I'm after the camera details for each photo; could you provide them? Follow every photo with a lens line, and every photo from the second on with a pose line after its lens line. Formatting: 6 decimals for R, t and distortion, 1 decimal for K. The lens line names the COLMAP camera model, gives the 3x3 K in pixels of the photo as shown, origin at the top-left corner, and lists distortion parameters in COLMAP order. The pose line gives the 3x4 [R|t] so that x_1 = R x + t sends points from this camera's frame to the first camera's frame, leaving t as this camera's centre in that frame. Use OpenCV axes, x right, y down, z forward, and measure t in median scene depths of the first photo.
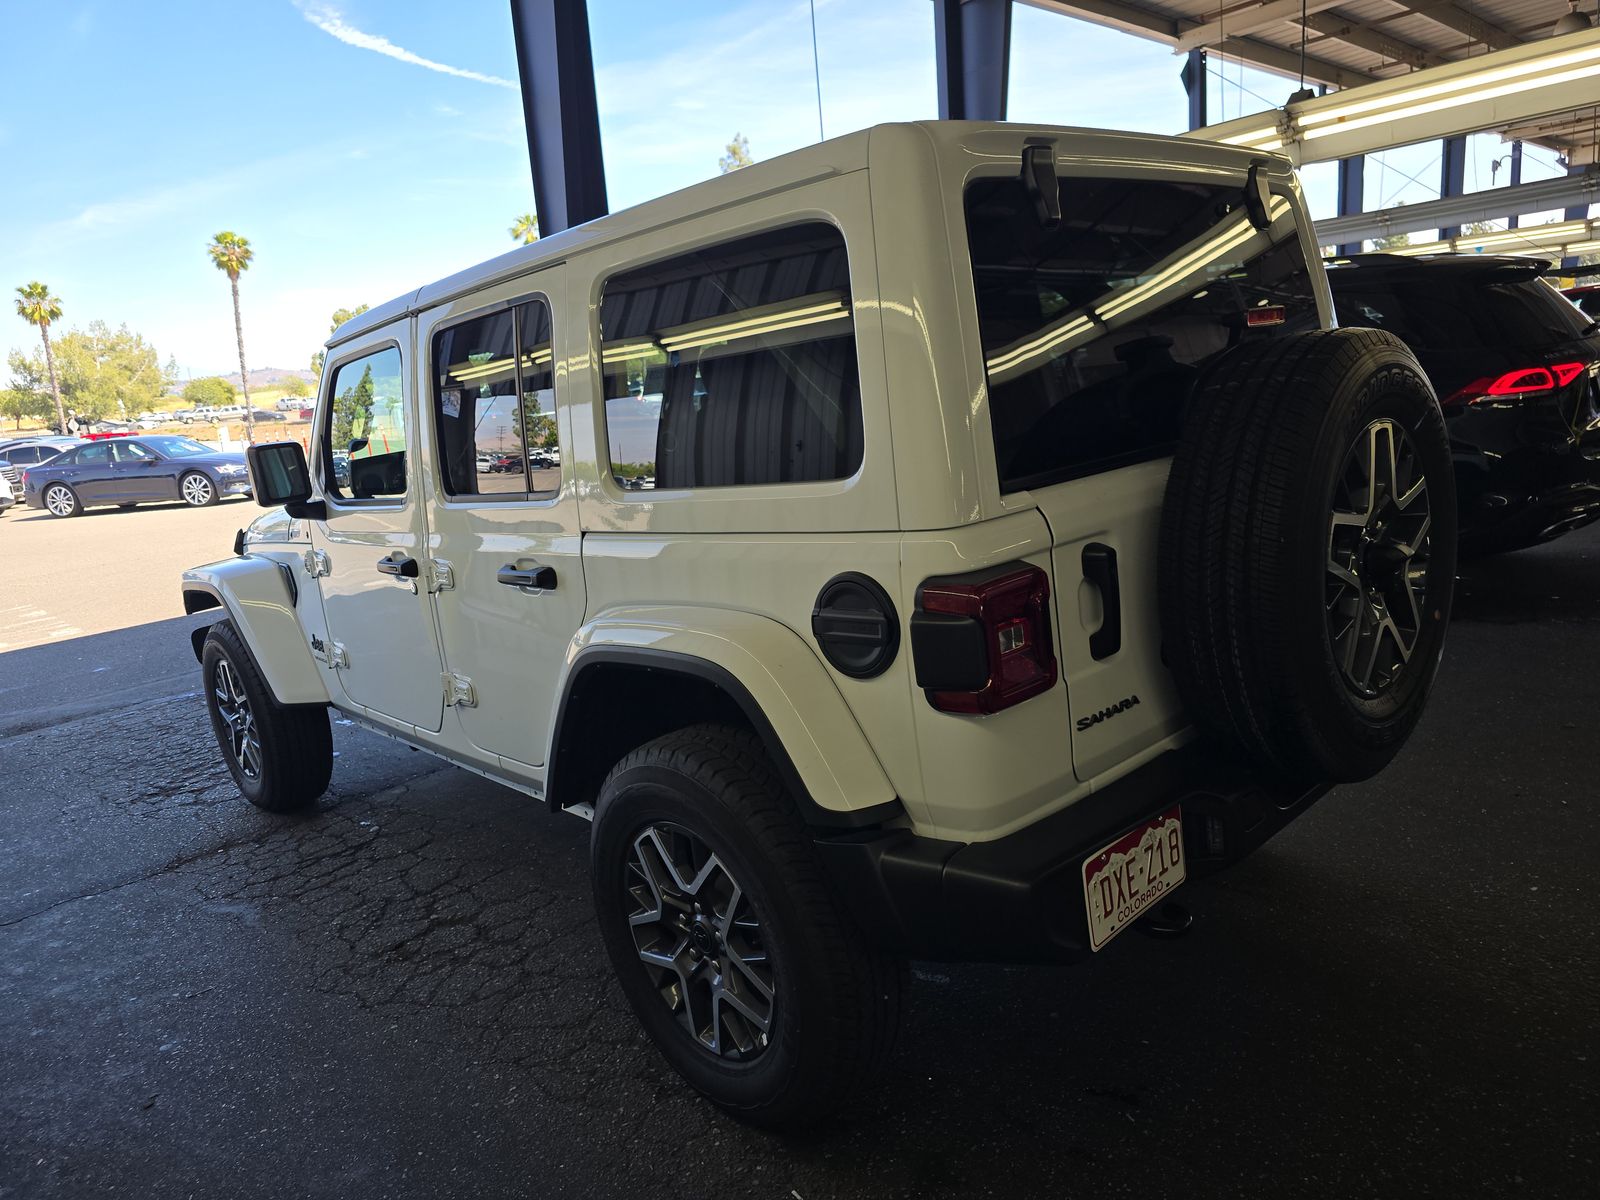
lens RADIAL K [[1080.8, 0, 800.0], [0, 1080.8, 600.0], [0, 0, 1]] dist [0.050969, 0.000235]
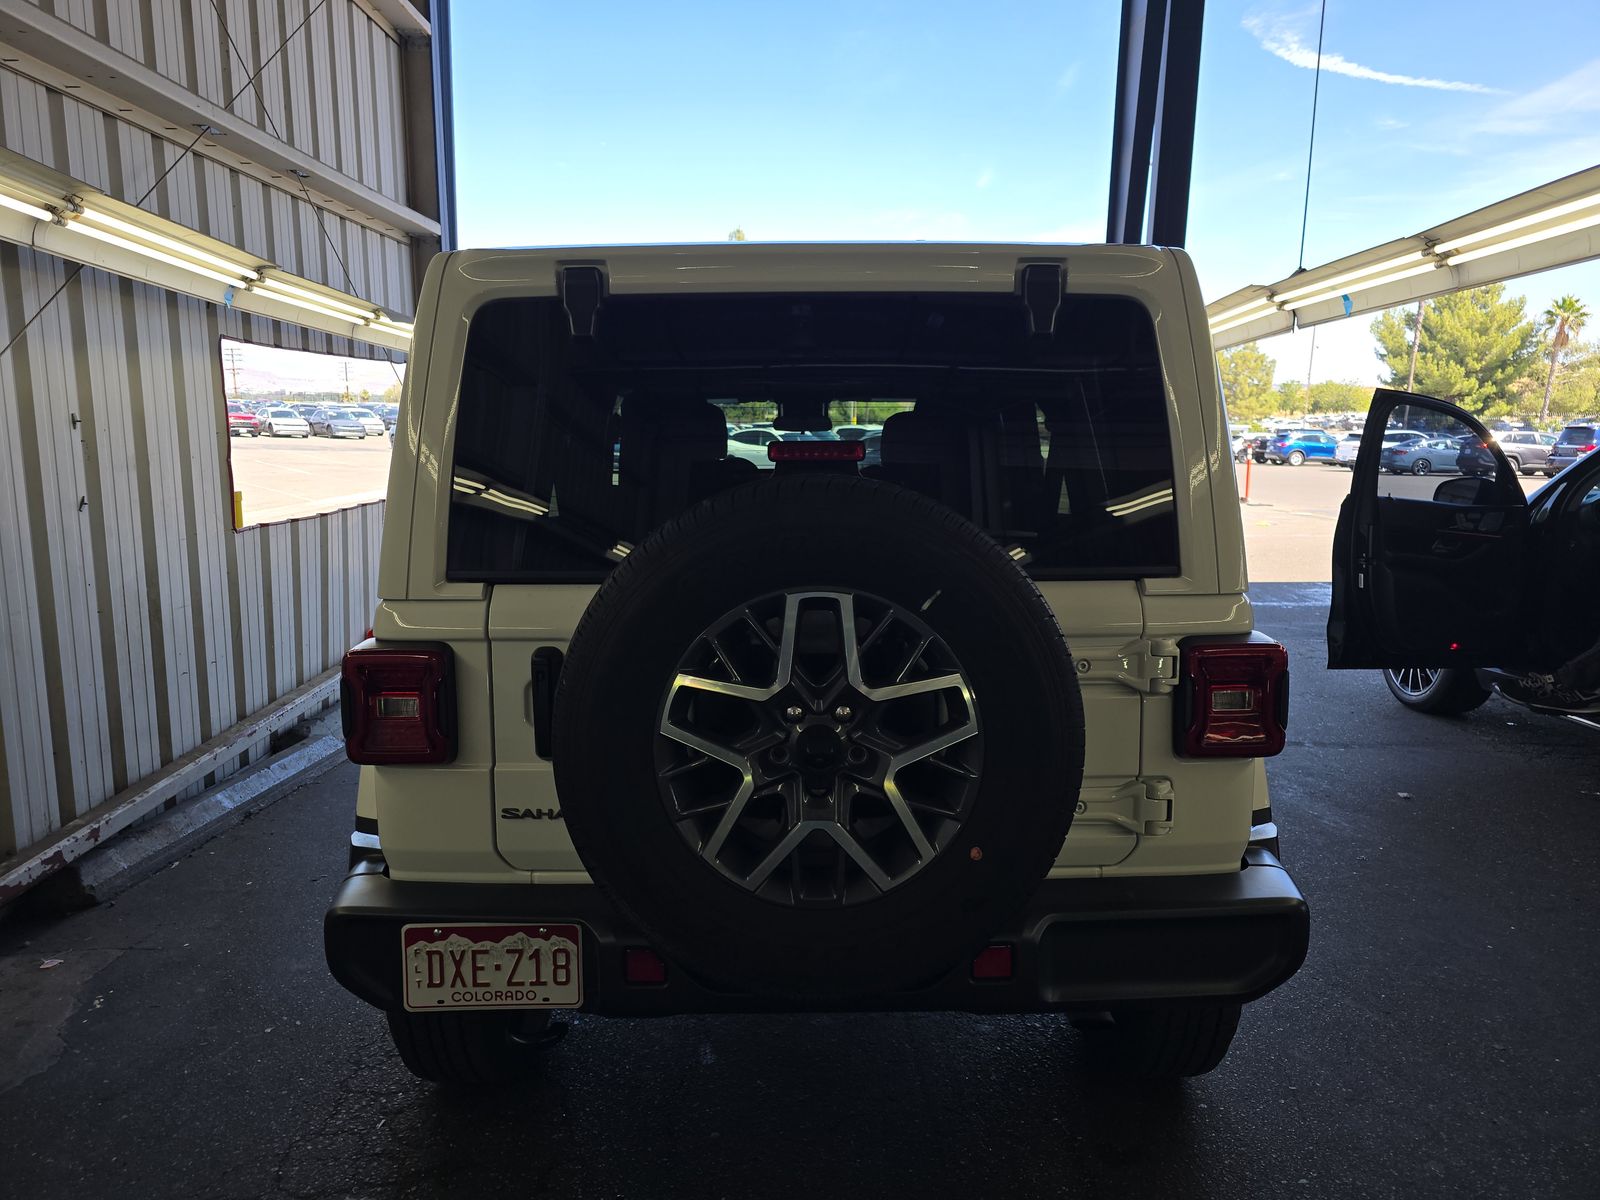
lens RADIAL K [[1080.8, 0, 800.0], [0, 1080.8, 600.0], [0, 0, 1]] dist [0.050969, 0.000235]
pose [[0.726628, 0.205573, -0.655555, 1.137093], [-0.215473, 0.974231, 0.066673, -0.221820], [0.652368, 0.092808, 0.752199, 0.384441]]
